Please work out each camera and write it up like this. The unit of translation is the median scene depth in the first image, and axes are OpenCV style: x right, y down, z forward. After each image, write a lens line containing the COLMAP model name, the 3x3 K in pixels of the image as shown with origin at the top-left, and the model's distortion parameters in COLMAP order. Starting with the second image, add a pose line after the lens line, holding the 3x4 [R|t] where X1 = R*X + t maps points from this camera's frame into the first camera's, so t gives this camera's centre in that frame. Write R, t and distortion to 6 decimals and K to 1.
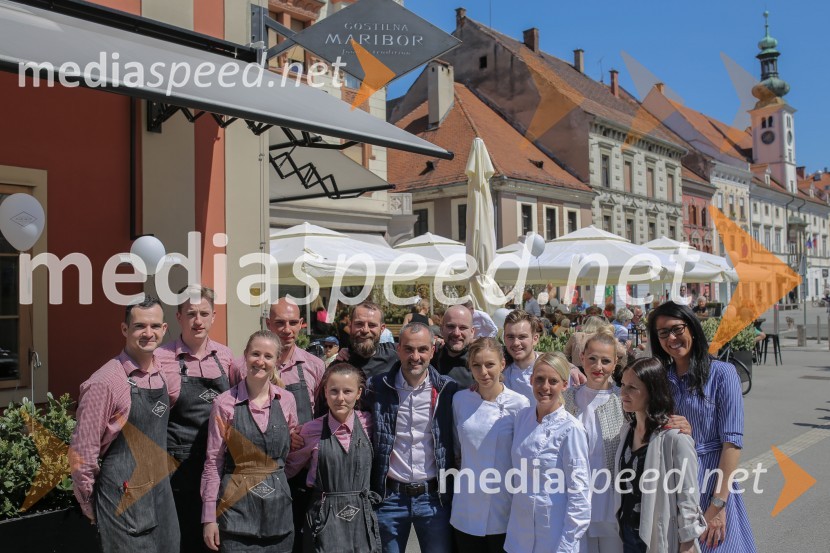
lens RADIAL K [[799.4, 0, 421.1], [0, 799.4, 277.5], [0, 0, 1]] dist [-0.034909, 0.025729]
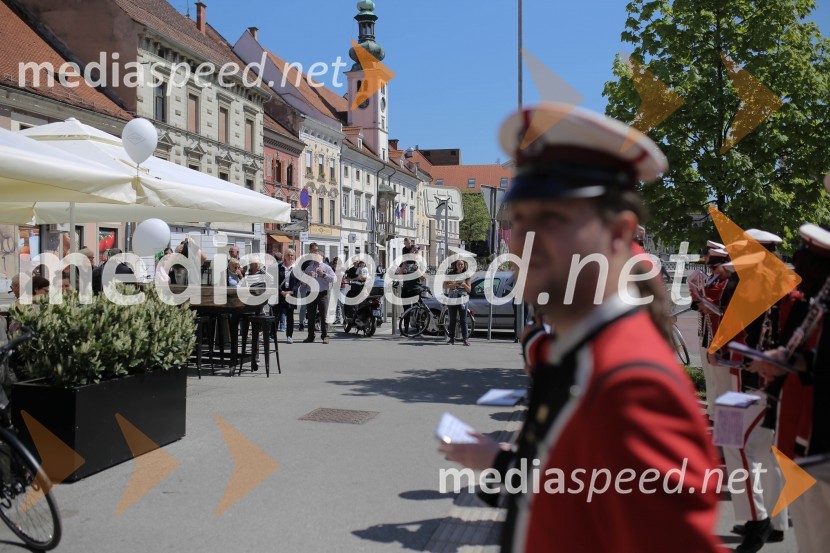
lens RADIAL K [[788.1, 0, 415.0], [0, 788.1, 276.5], [0, 0, 1]] dist [-0.064294, 0.087357]
pose [[0.891233, 0.013636, 0.453341, 0.068965], [-0.031480, 0.998997, 0.031838, 0.005251], [-0.452453, -0.042647, 0.890768, 0.119729]]
